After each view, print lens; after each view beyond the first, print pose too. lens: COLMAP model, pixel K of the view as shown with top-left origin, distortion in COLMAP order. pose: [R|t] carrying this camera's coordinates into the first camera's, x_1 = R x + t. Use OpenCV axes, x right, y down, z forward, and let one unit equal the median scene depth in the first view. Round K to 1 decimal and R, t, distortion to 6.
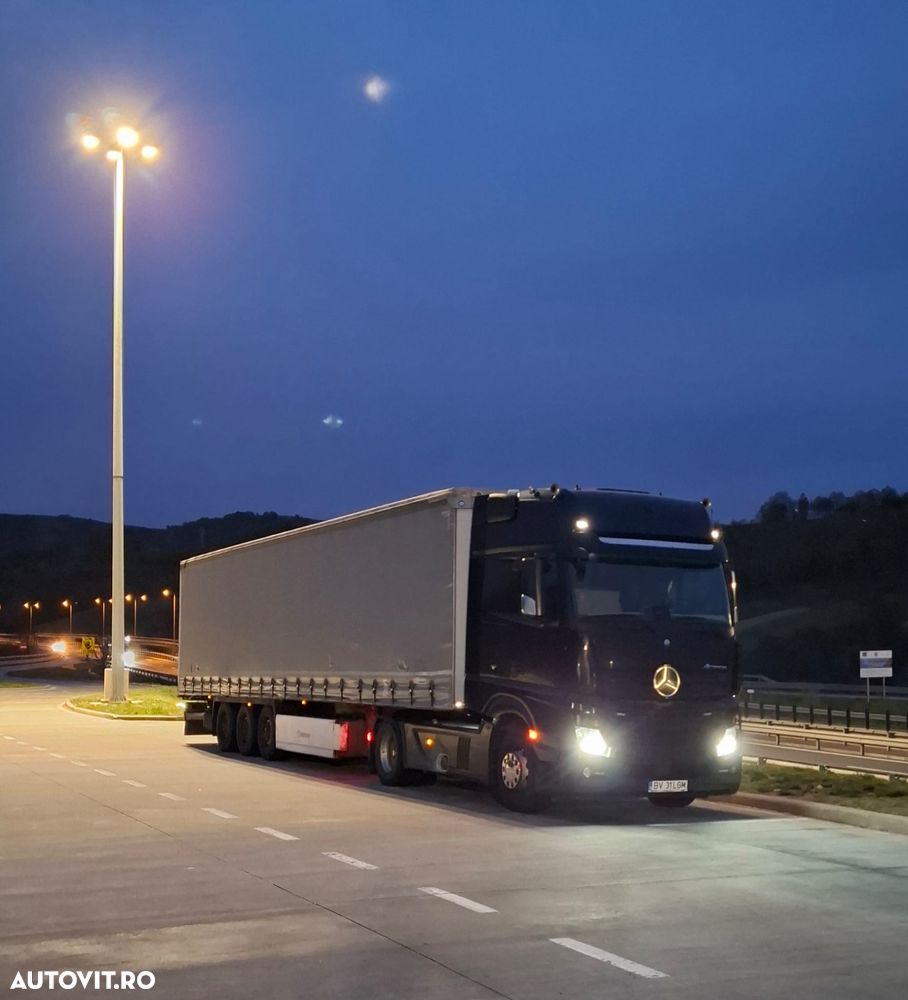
lens RADIAL K [[1346.6, 0, 454.0], [0, 1346.6, 500.0], [0, 0, 1]] dist [-0.002911, -0.005887]
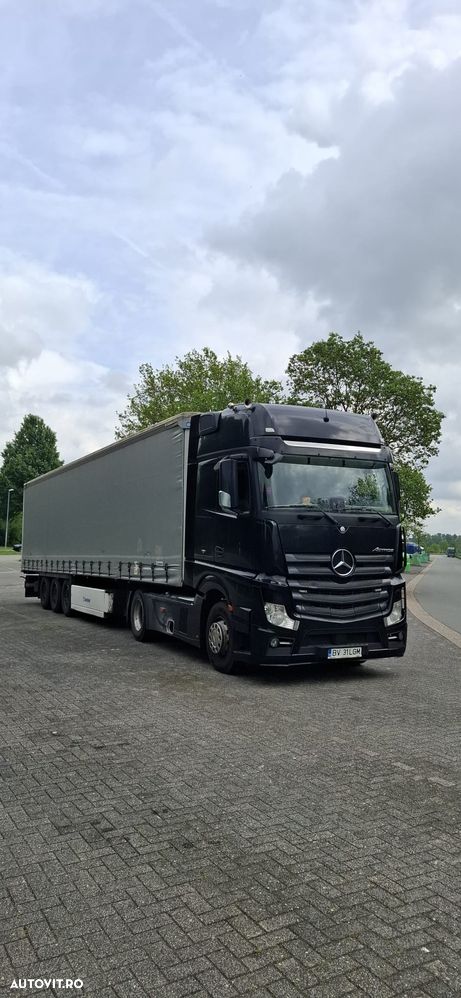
lens RADIAL K [[729.9, 0, 205.7], [0, 729.9, 487.7], [0, 0, 1]] dist [-0.000853, 0.000234]
pose [[0.999714, -0.012958, -0.020103, 0.051640], [0.013674, 0.999263, 0.035873, 0.044569], [0.019624, -0.036138, 0.999154, 0.359772]]
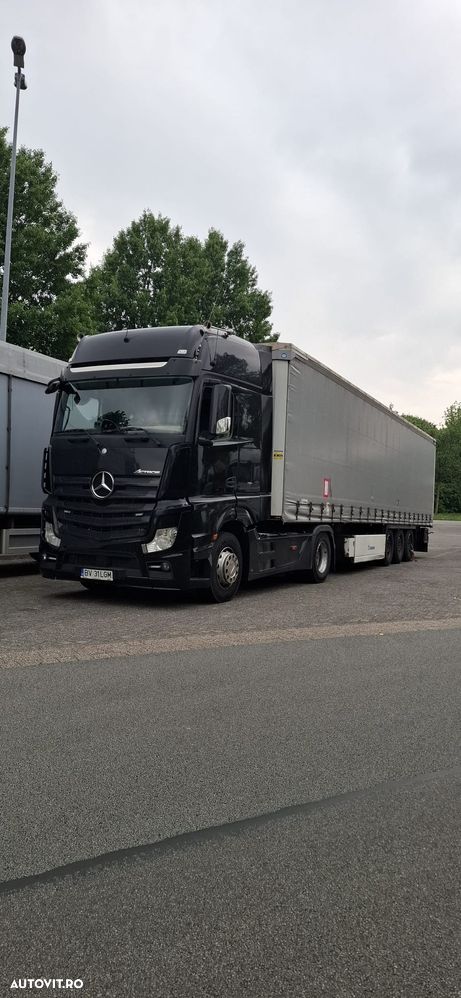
lens RADIAL K [[684.8, 0, 230.5], [0, 684.8, 499.0], [0, 0, 1]] dist [0.038251, -0.000098]
pose [[0.607896, -0.005277, -0.793999, 0.665431], [0.074557, 0.995939, 0.050463, 0.120847], [0.790509, -0.089874, 0.605821, 0.705211]]
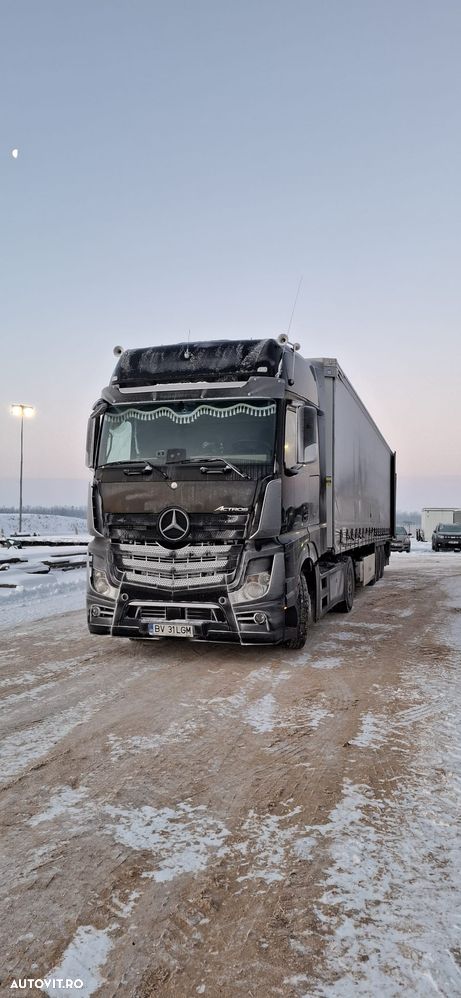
lens RADIAL K [[684.8, 0, 230.5], [0, 684.8, 499.0], [0, 0, 1]] dist [0.038251, -0.000098]
pose [[0.724790, -0.039150, -0.687857, 0.515112], [0.099020, 0.993938, 0.047766, 0.092652], [0.681818, -0.102732, 0.724273, 0.644161]]
